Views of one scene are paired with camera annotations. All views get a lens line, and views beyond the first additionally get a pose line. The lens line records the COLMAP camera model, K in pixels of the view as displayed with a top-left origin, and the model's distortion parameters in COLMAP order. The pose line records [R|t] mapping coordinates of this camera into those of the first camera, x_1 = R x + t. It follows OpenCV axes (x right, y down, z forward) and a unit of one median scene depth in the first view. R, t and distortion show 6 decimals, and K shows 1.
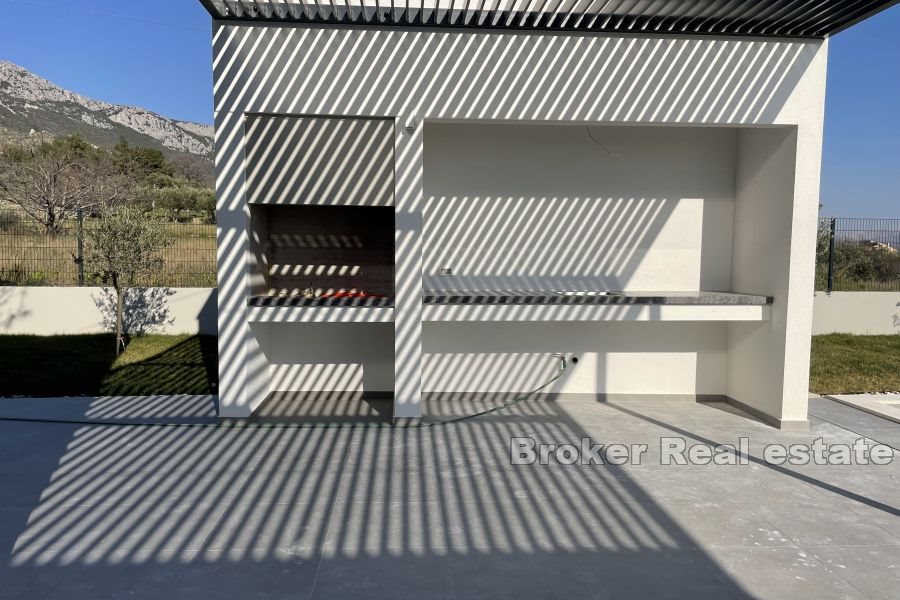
lens RADIAL K [[670.3, 0, 451.4], [0, 670.3, 296.1], [0, 0, 1]] dist [0.002732, -0.003503]
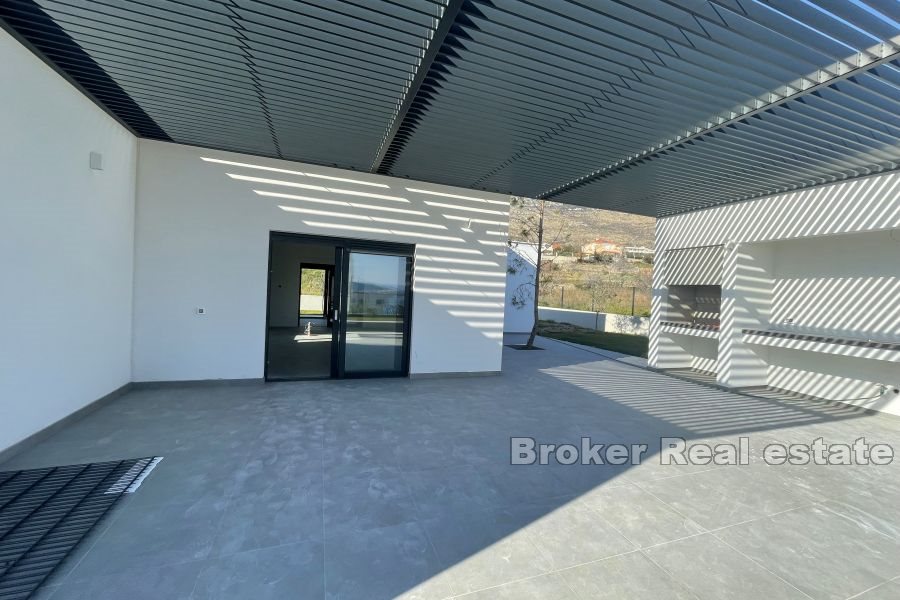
lens RADIAL K [[365.4, 0, 450.8], [0, 365.4, 297.6], [0, 0, 1]] dist [-0.000390, -0.000013]
pose [[0.271287, 0.019299, -0.962305, 0.808053], [-0.111042, 0.993751, -0.011375, 0.015961], [0.956072, 0.109942, 0.271734, -0.146241]]
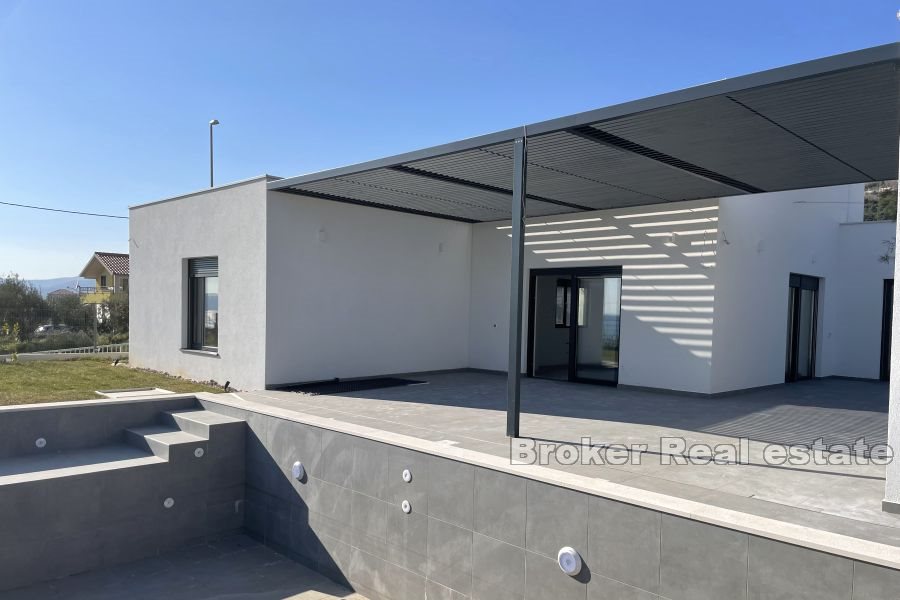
lens RADIAL K [[670.3, 0, 449.7], [0, 670.3, 302.1], [0, 0, 1]] dist [0.002732, -0.003503]
pose [[-0.750812, -0.032004, -0.659740, 1.421449], [-0.070021, 0.997054, 0.031319, -0.040322], [0.656794, 0.069711, -0.750841, 1.009877]]
